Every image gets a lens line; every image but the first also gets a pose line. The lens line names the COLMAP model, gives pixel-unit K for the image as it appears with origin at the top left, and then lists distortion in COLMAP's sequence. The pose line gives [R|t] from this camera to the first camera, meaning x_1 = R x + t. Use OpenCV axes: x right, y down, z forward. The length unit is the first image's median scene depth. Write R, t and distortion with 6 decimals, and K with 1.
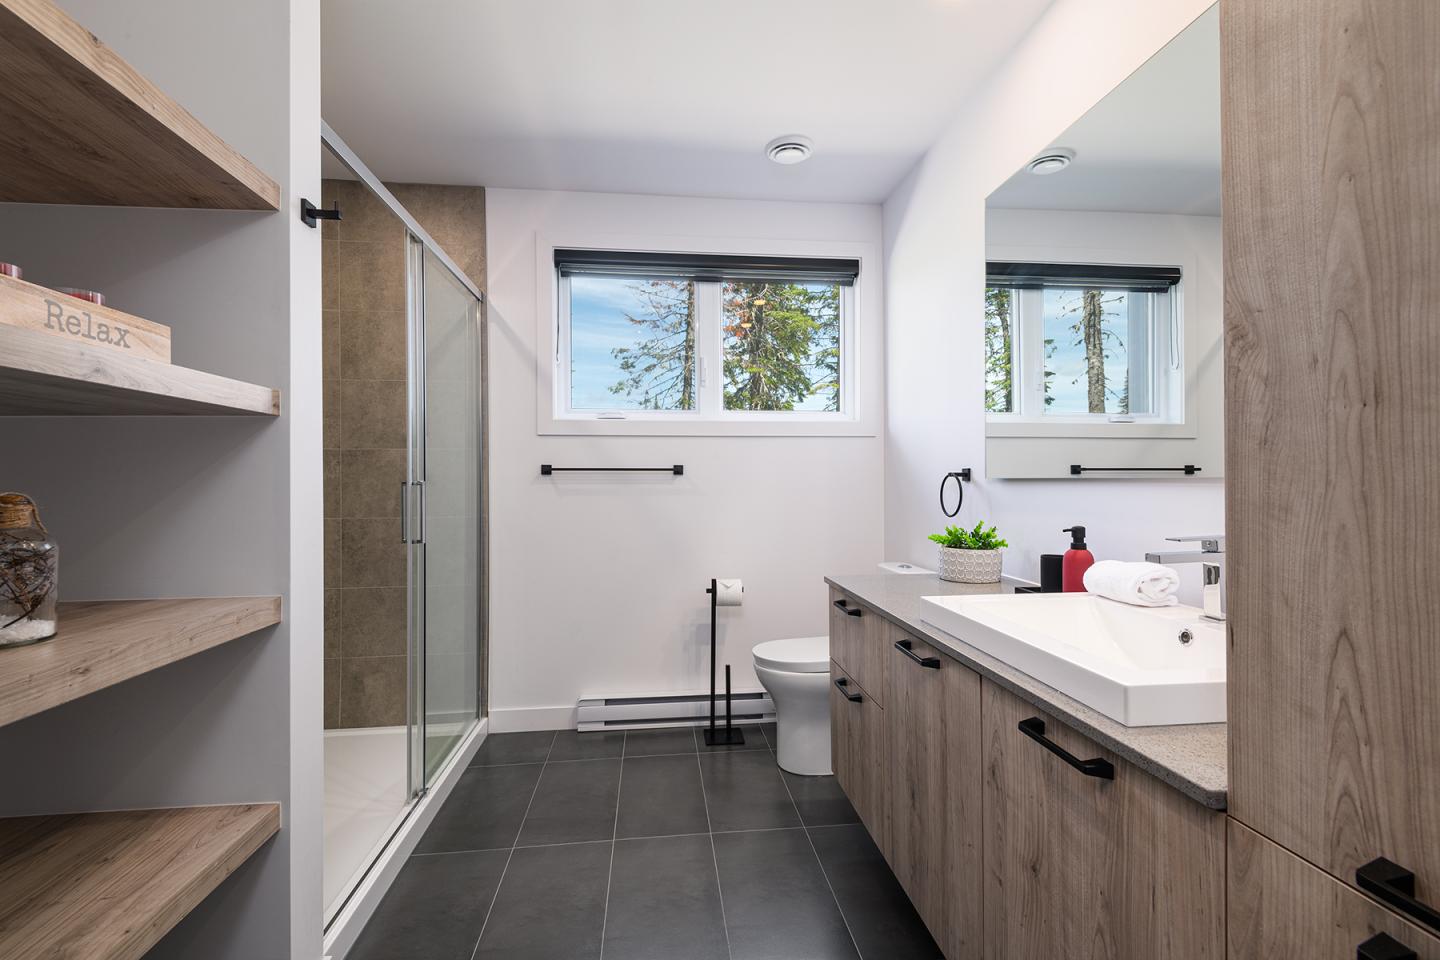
lens RADIAL K [[656.6, 0, 722.6], [0, 656.6, 478.9], [0, 0, 1]] dist [0.014377, -0.003961]
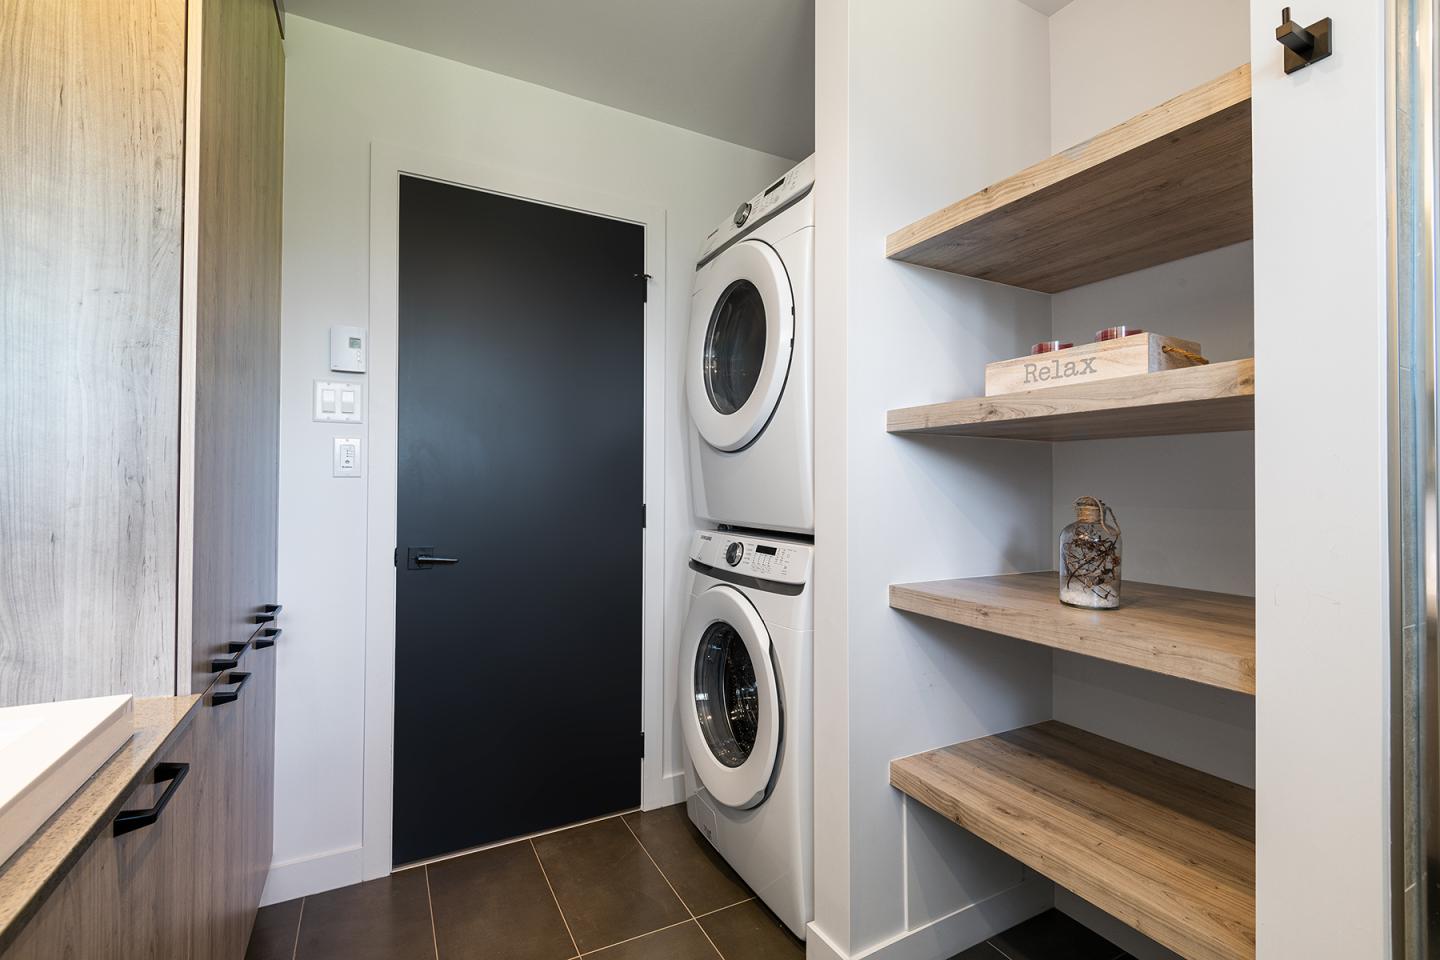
lens RADIAL K [[656.6, 0, 721.1], [0, 656.6, 479.2], [0, 0, 1]] dist [0.014377, -0.003961]
pose [[-0.931874, -0.003235, -0.362768, 0.096733], [0.000467, 0.999949, -0.010118, -0.001154], [0.362782, -0.009599, -0.931825, 1.493694]]
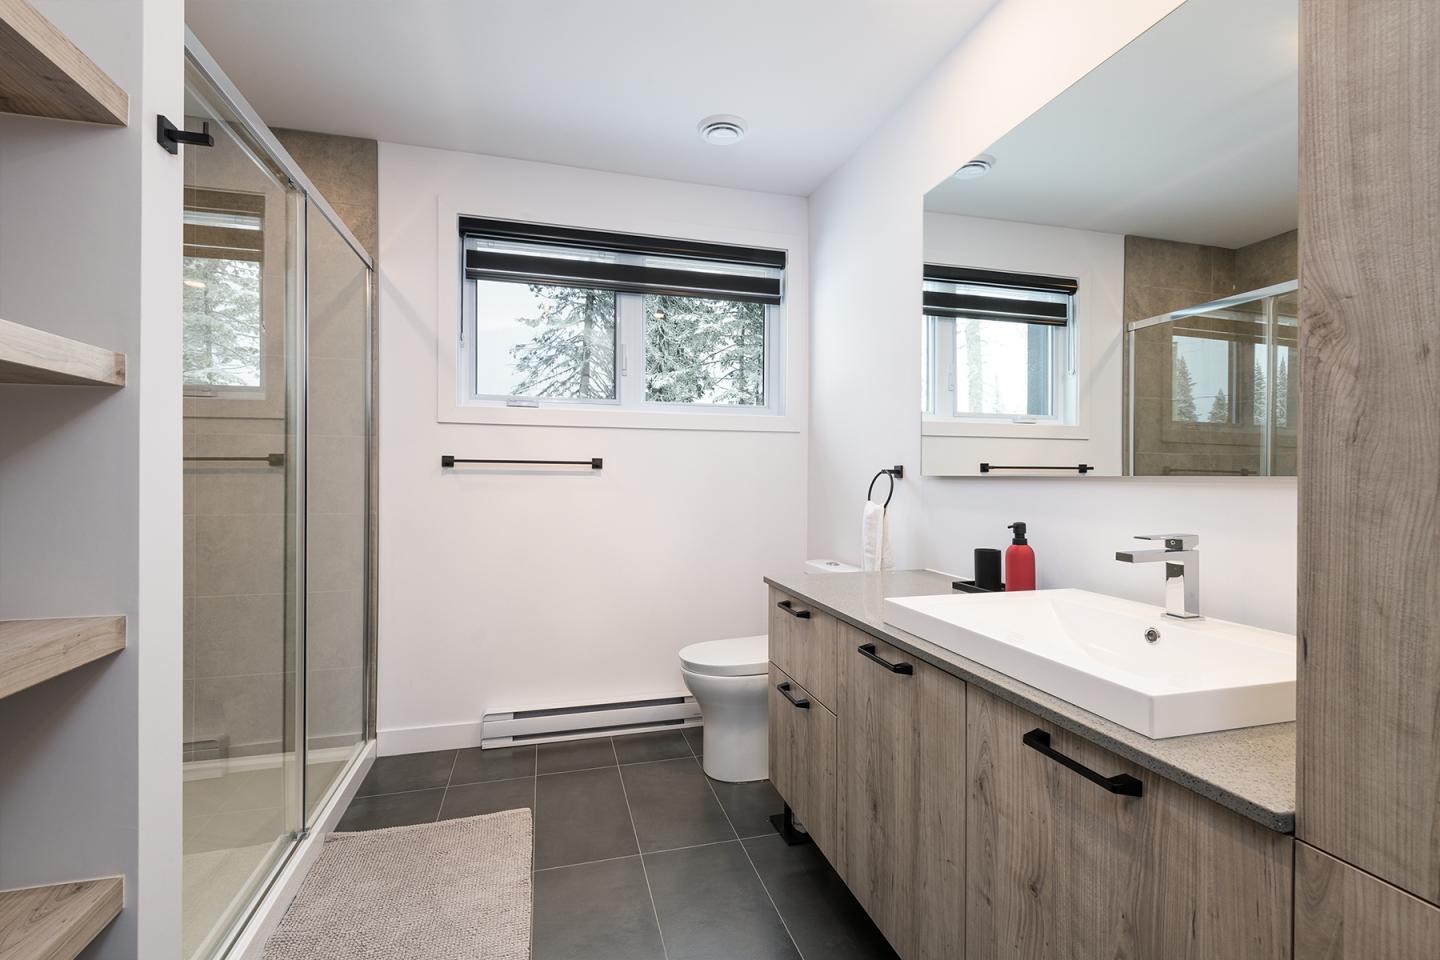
lens RADIAL K [[656.6, 0, 722.8], [0, 656.6, 477.2], [0, 0, 1]] dist [0.014377, -0.003961]
pose [[0.986880, 0.009632, 0.161166, -0.097438], [-0.010398, 0.999938, 0.003914, 0.001998], [-0.161119, -0.005538, 0.986919, 0.108796]]
